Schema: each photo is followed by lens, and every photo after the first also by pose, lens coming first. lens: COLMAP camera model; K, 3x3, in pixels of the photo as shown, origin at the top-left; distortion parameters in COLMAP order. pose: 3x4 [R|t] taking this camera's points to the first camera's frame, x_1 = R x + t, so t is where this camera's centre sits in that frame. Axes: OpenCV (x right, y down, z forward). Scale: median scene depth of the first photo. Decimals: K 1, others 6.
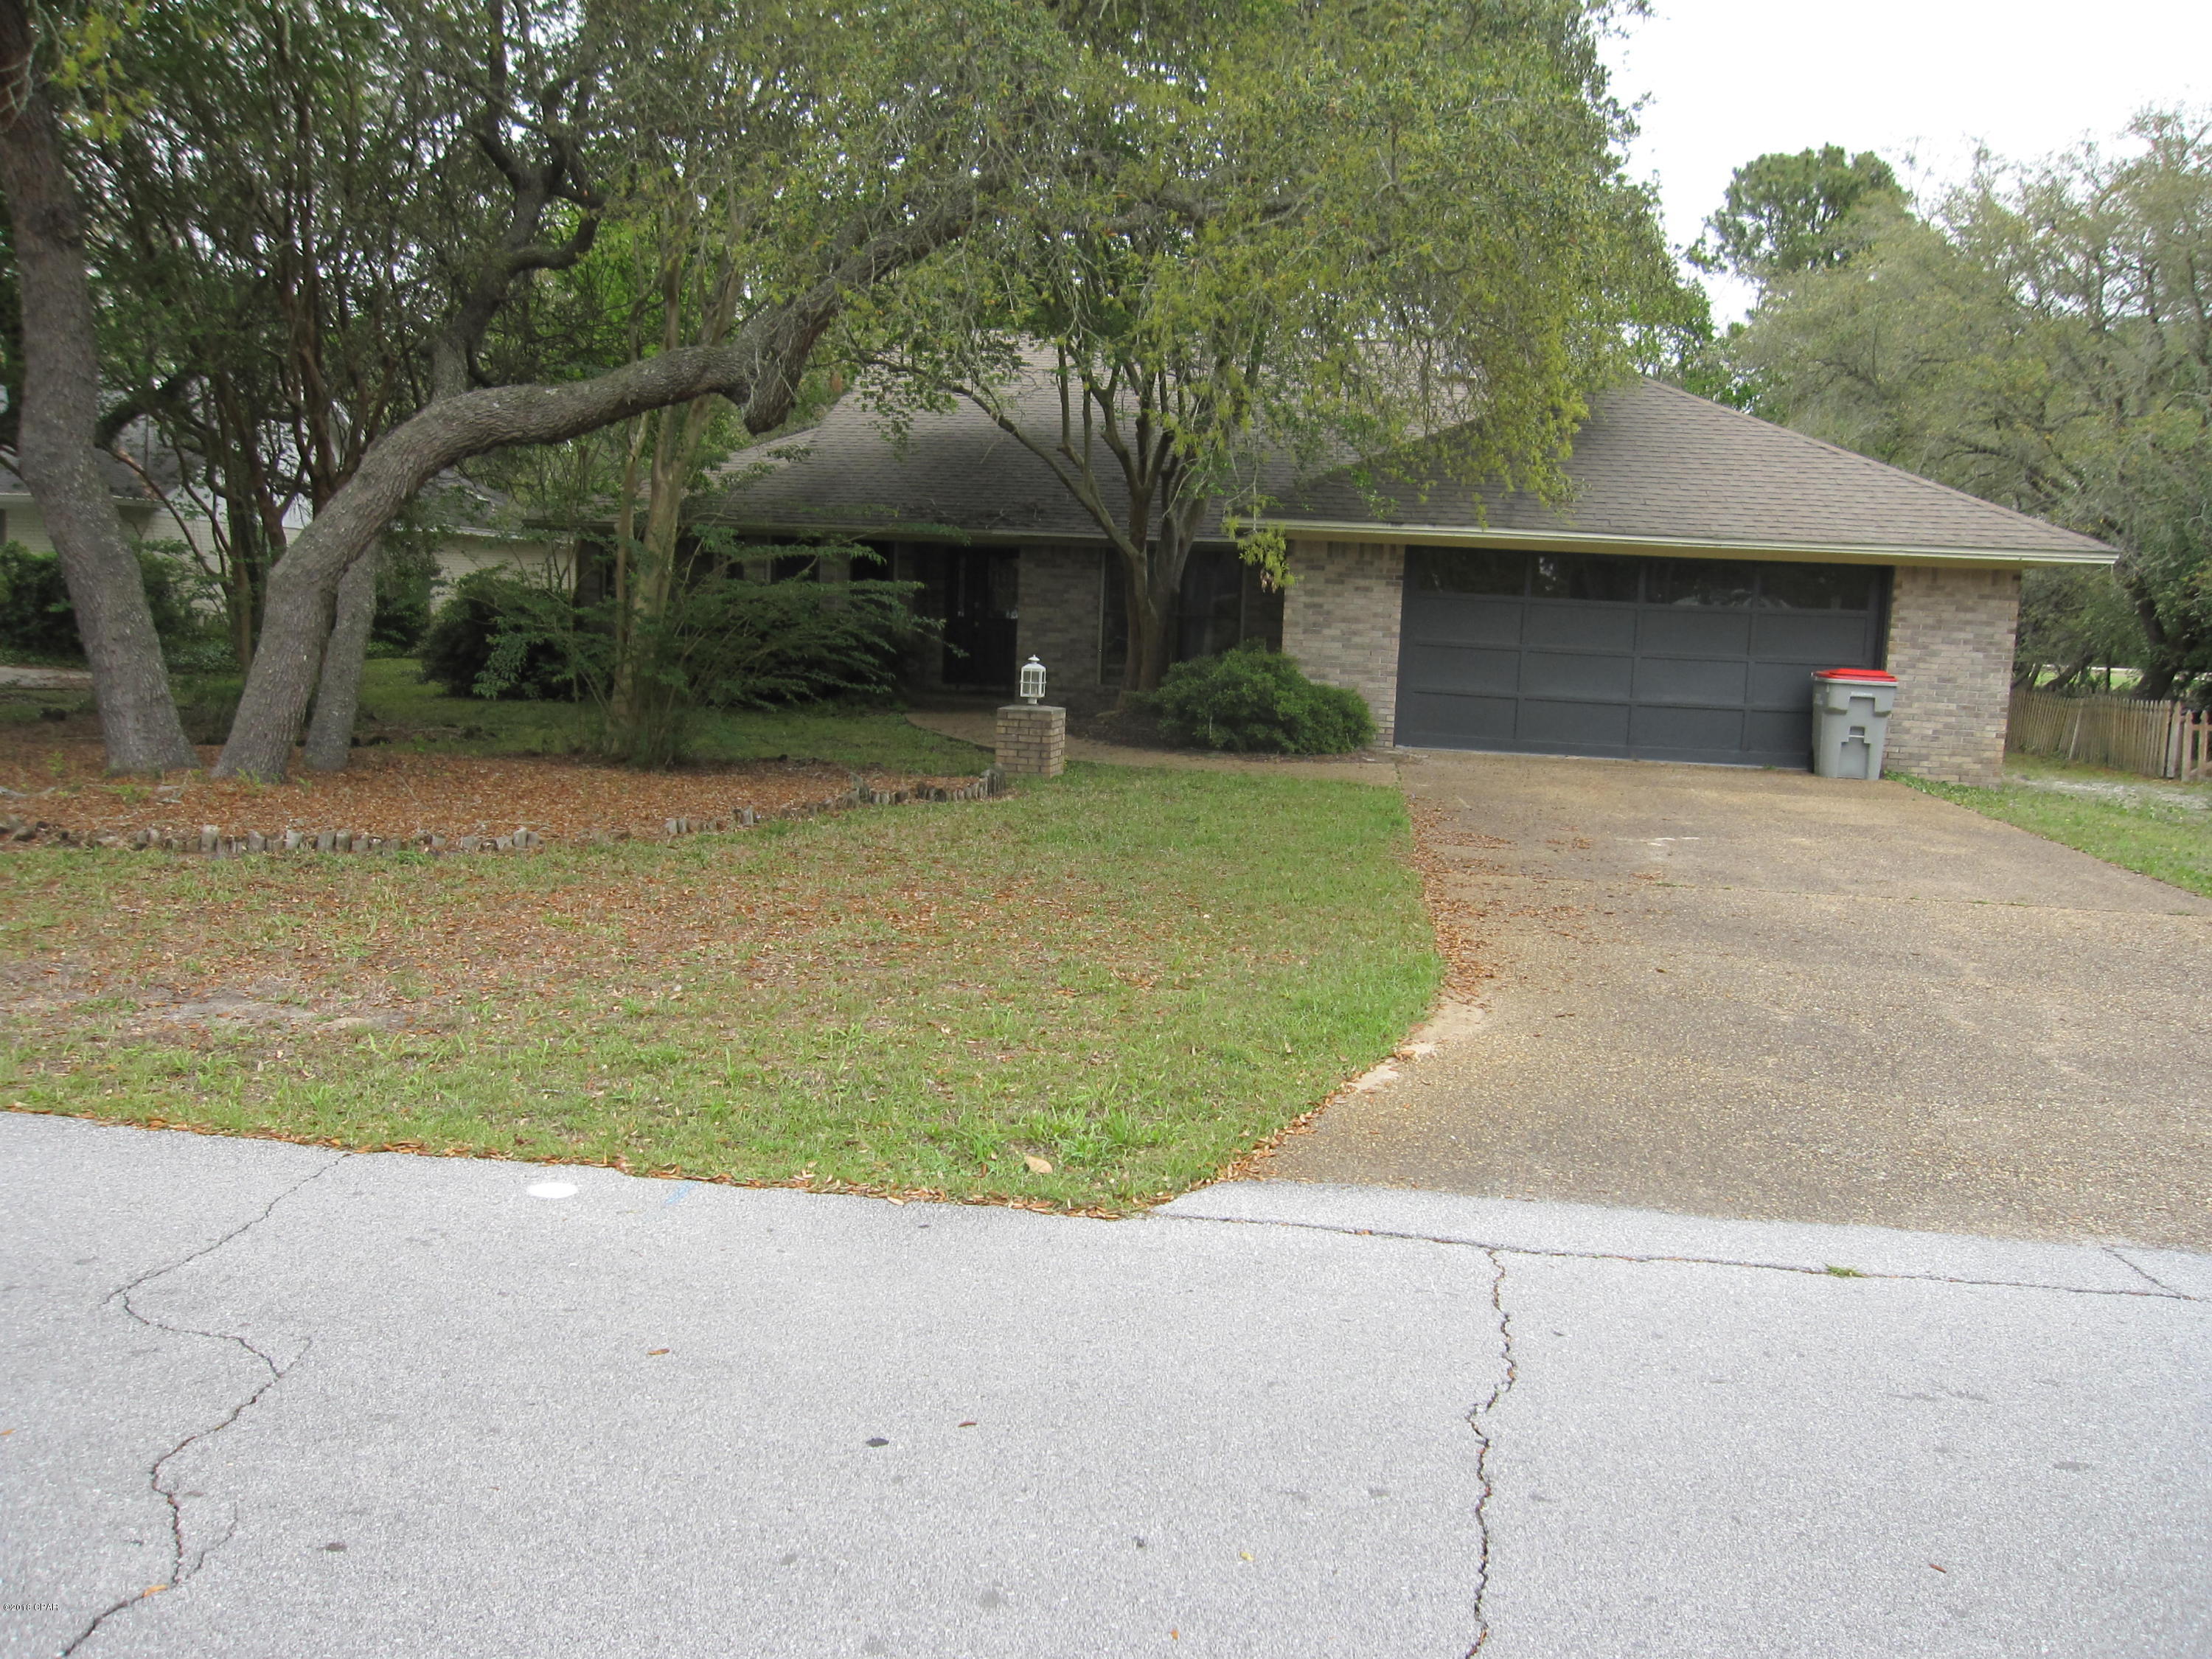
lens RADIAL K [[1836.4, 0, 1106.9], [0, 1836.4, 856.2], [0, 0, 1]] dist [-0.082562, 0.055897]
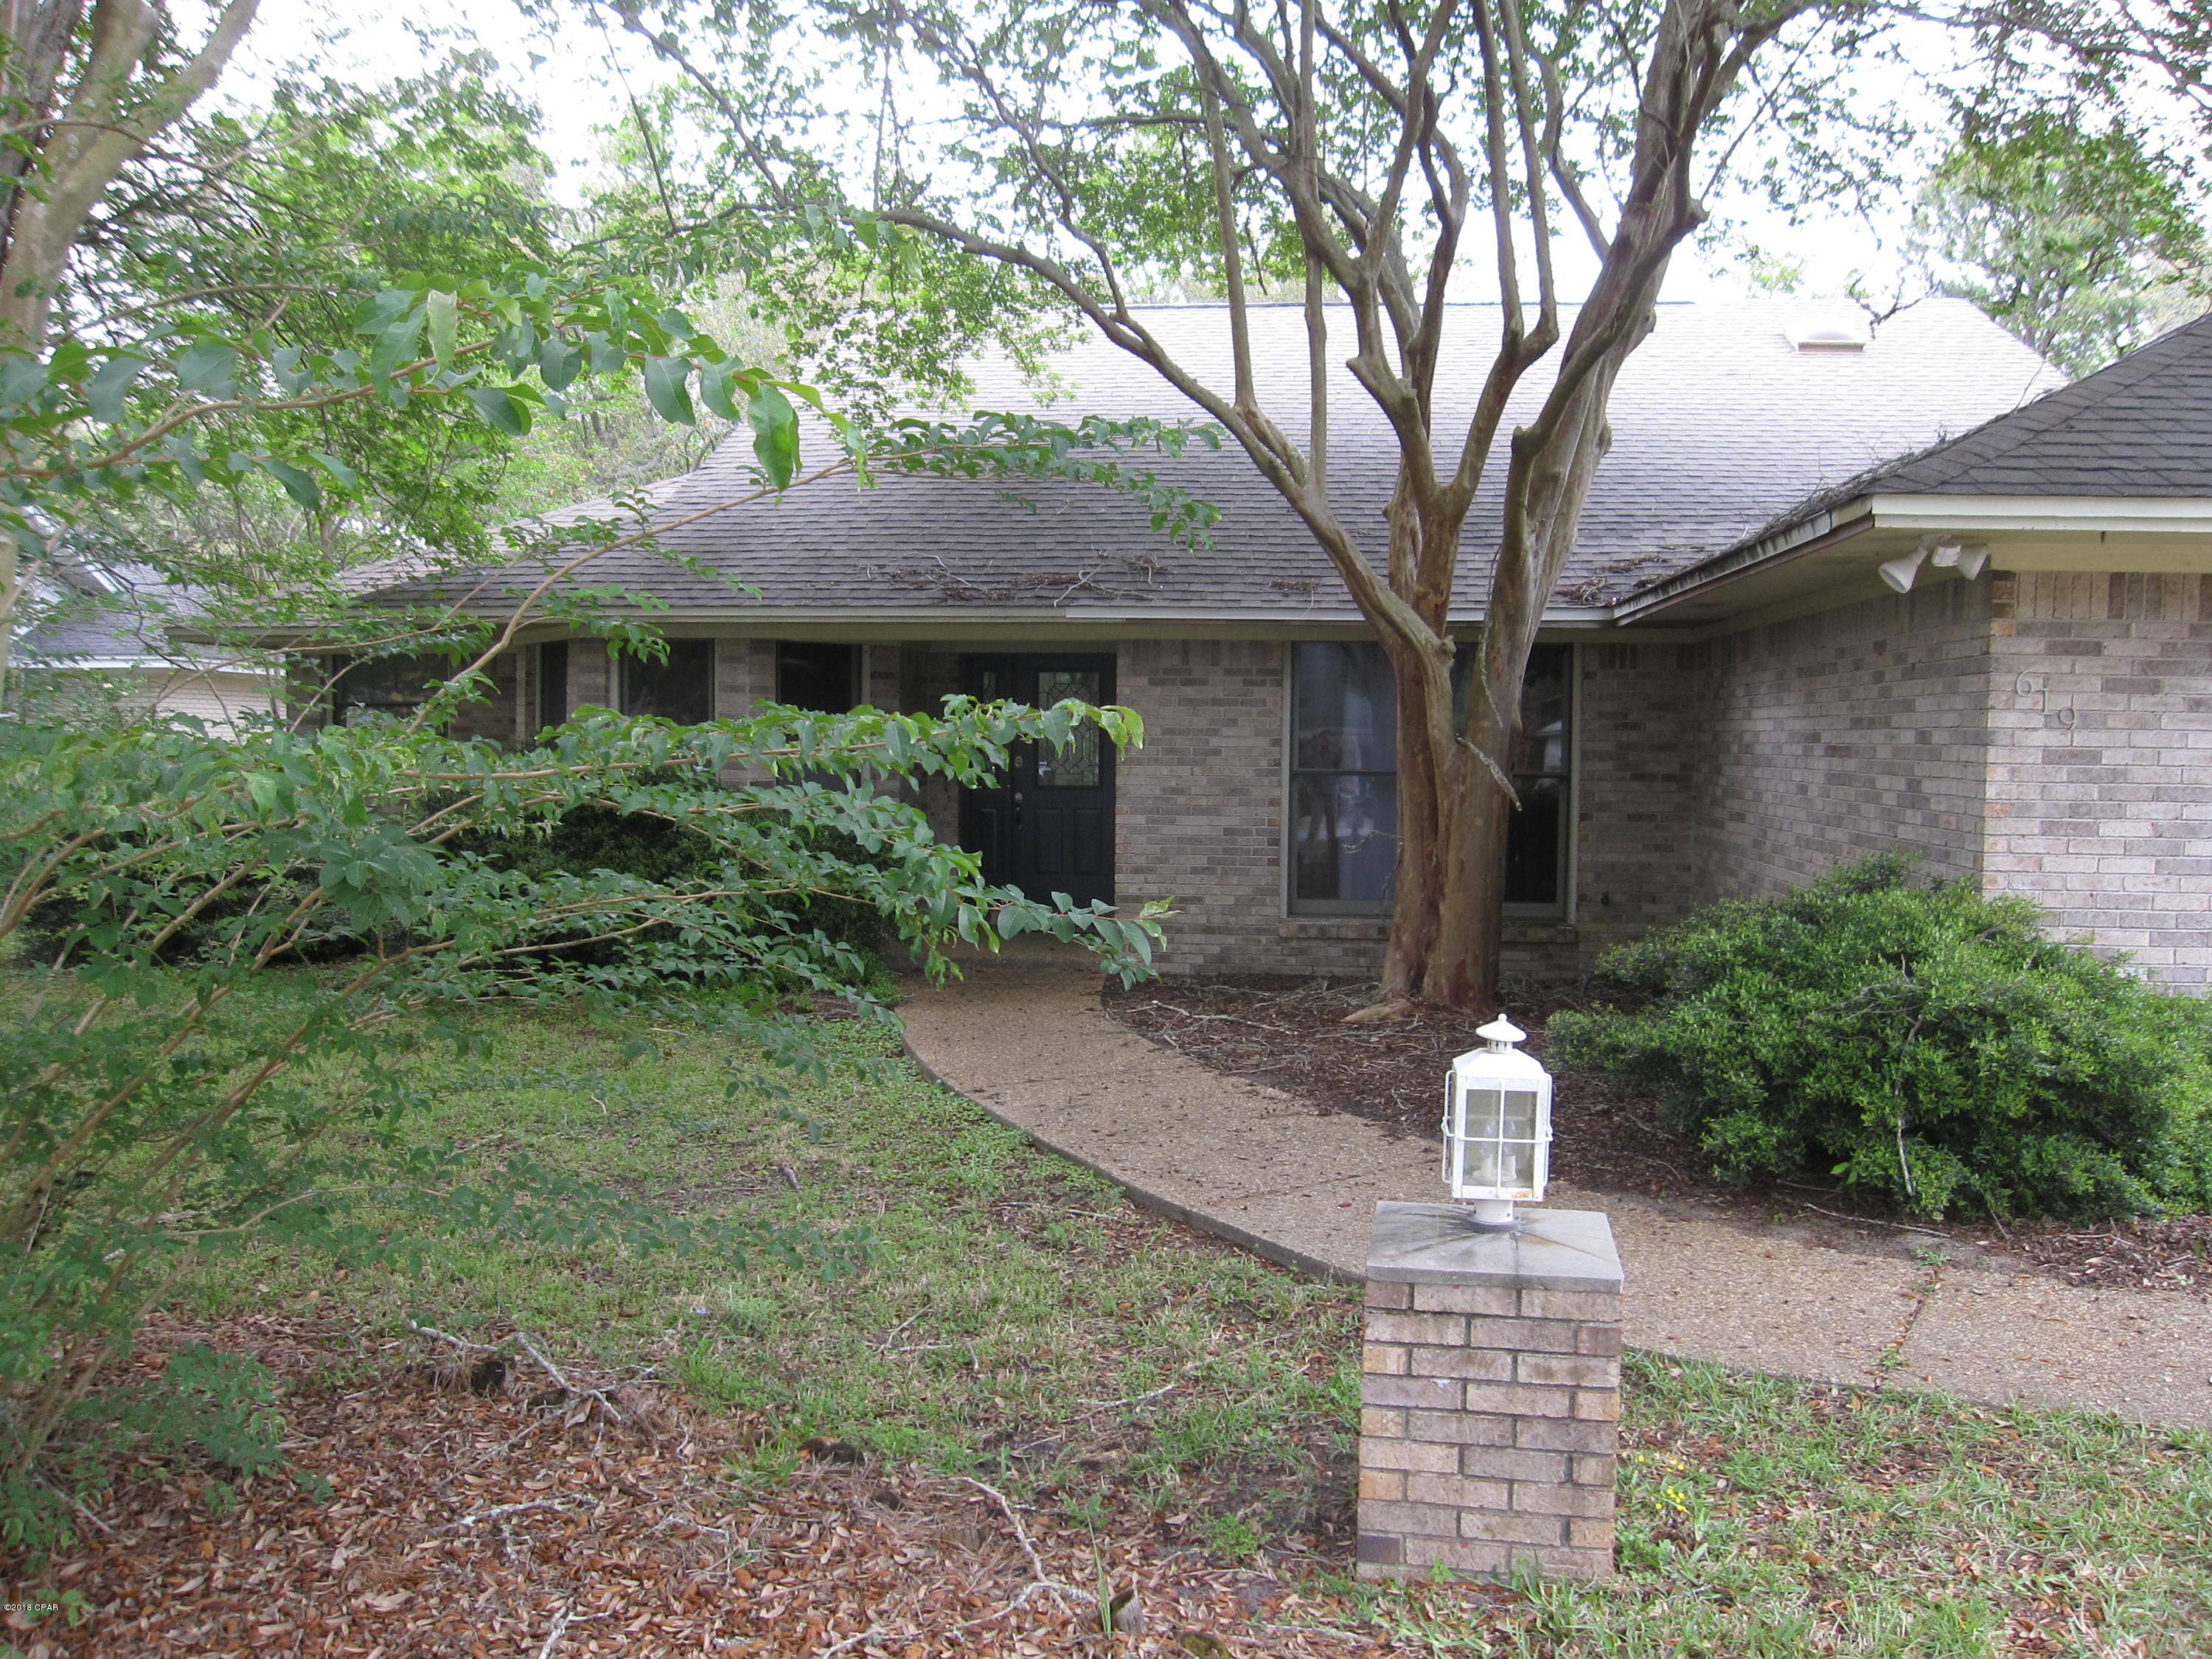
lens RADIAL K [[1836.4, 0, 1106.9], [0, 1836.4, 856.2], [0, 0, 1]] dist [-0.082562, 0.055897]
pose [[0.999299, -0.031099, 0.020838, -0.119621], [0.032503, 0.996960, -0.070817, -0.146406], [-0.018572, 0.071445, 0.997272, 0.974517]]
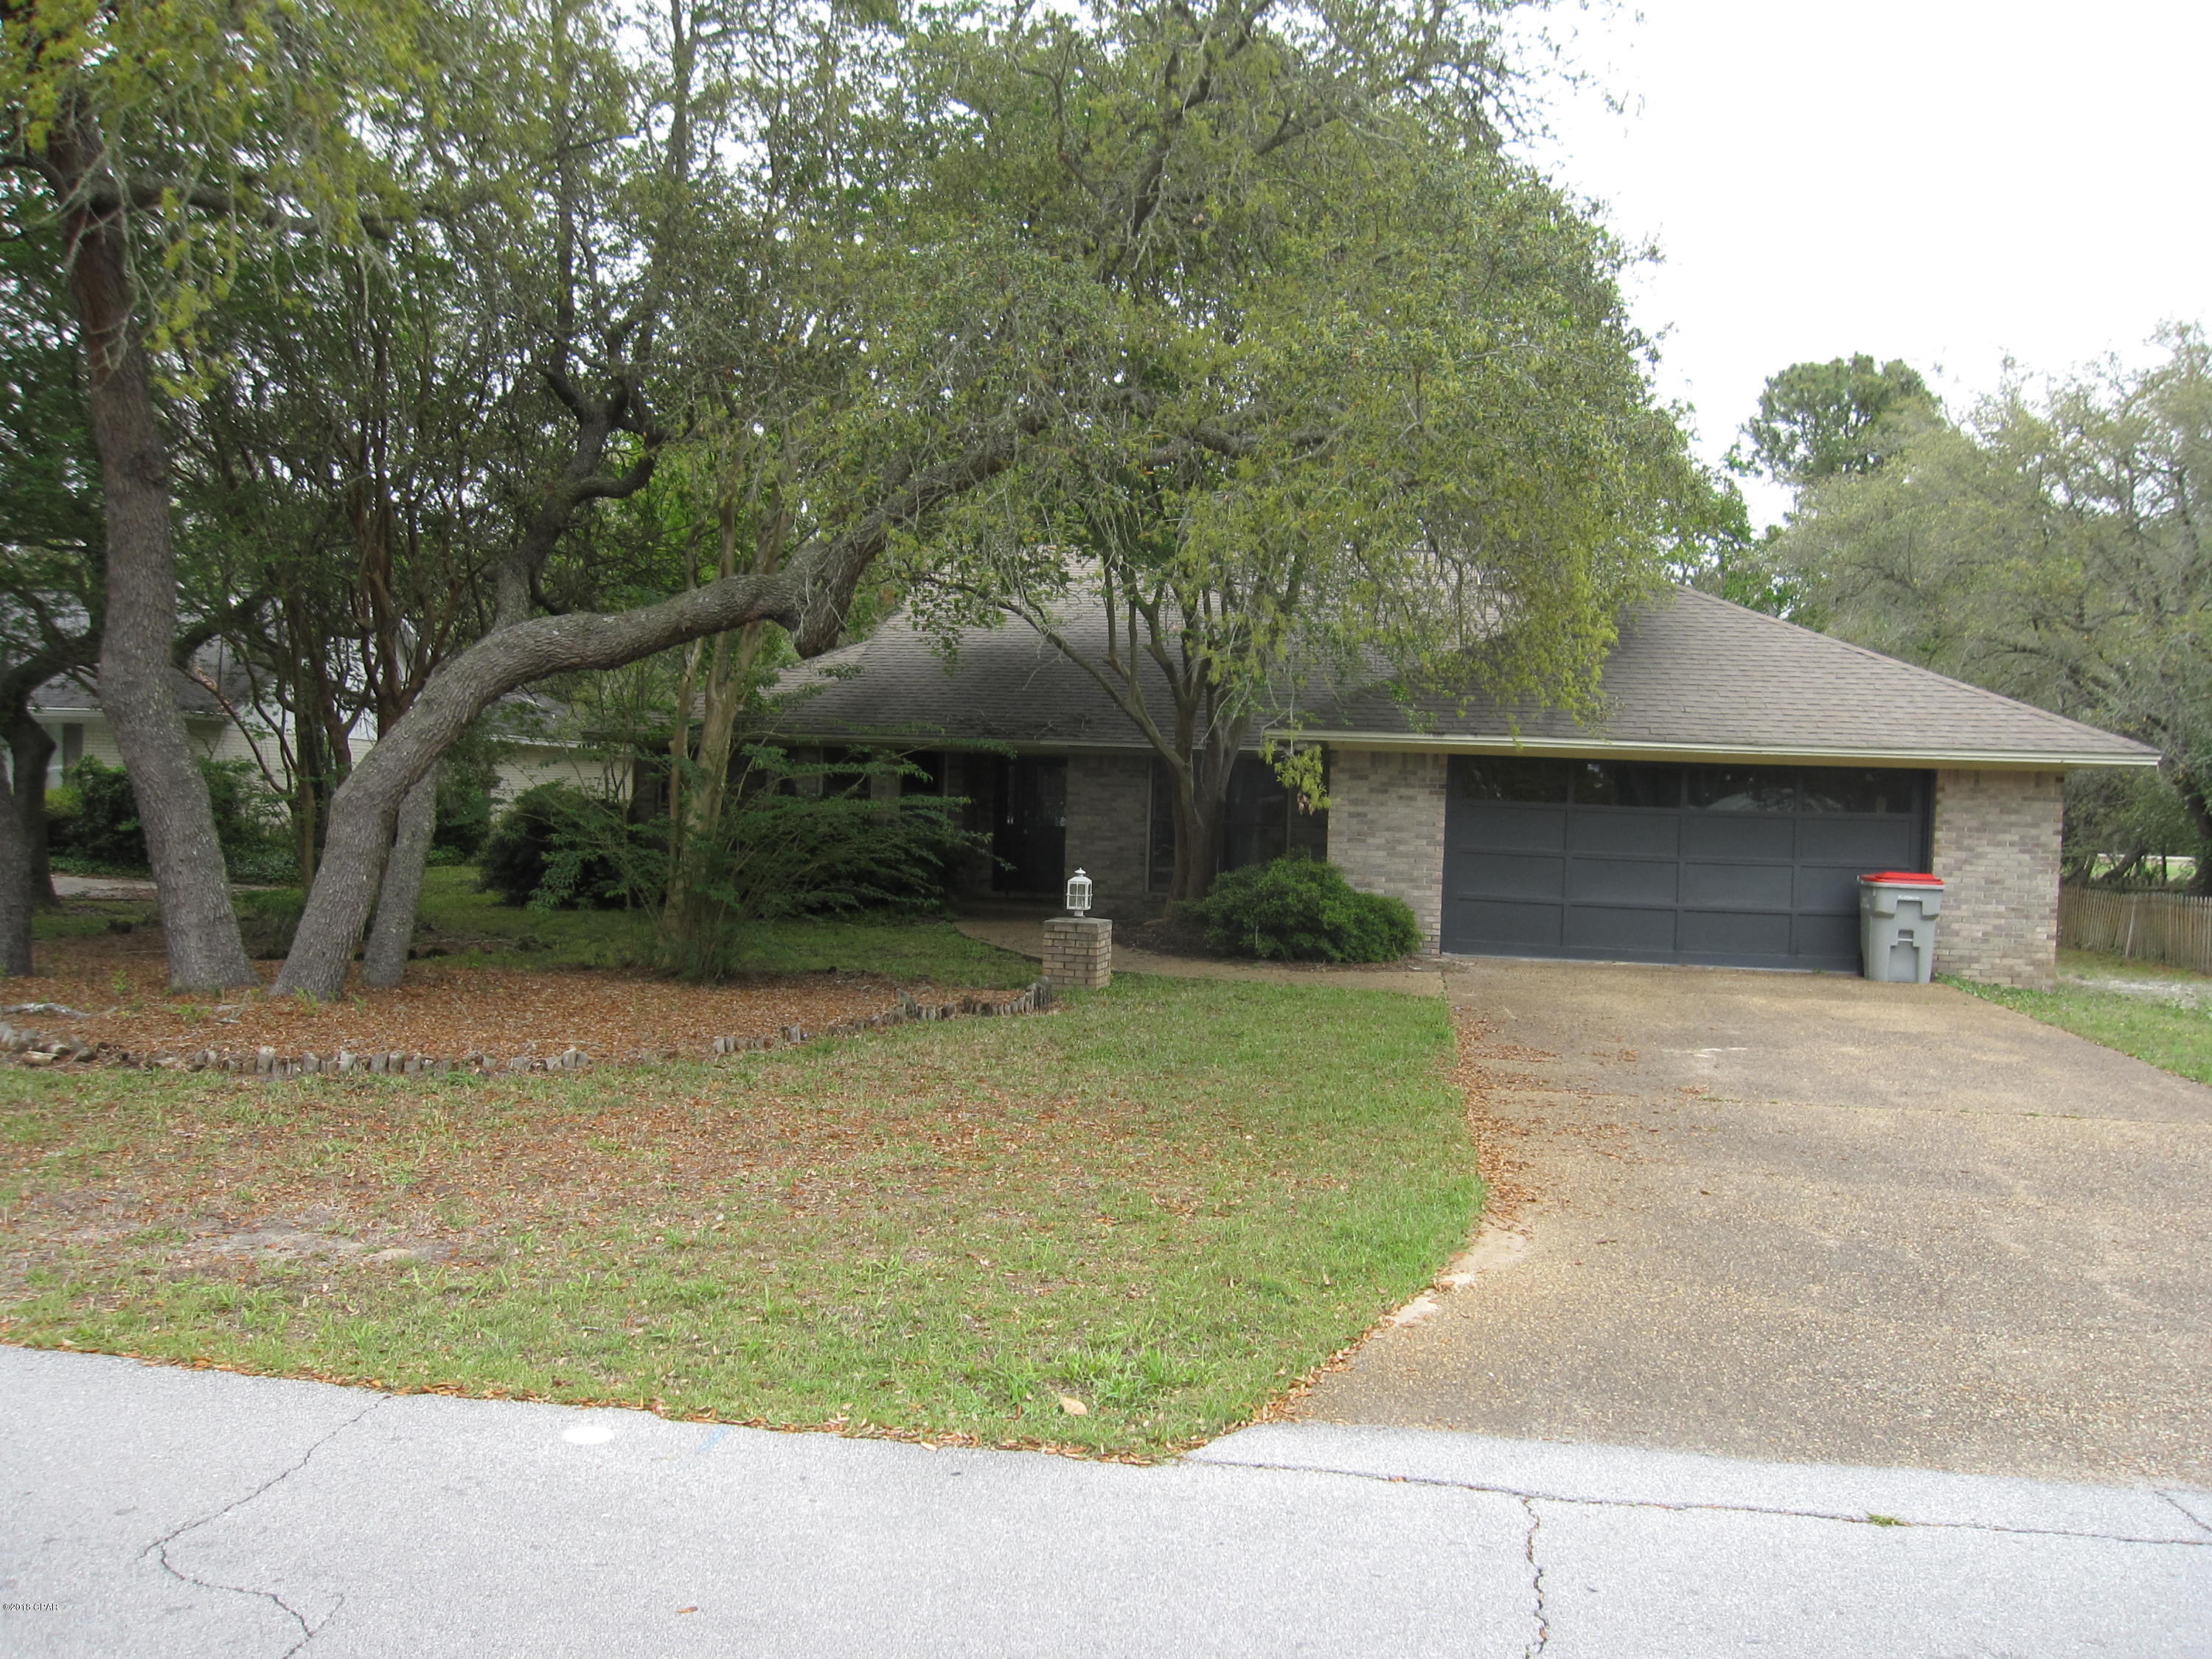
lens RADIAL K [[1838.4, 0, 1112.4], [0, 1838.4, 863.0], [0, 0, 1]] dist [-0.081402, 0.053284]
pose [[0.999638, -0.007508, -0.025832, 0.005360], [0.004820, 0.994711, -0.102598, -0.010730], [0.026465, 0.102436, 0.994387, -0.009210]]
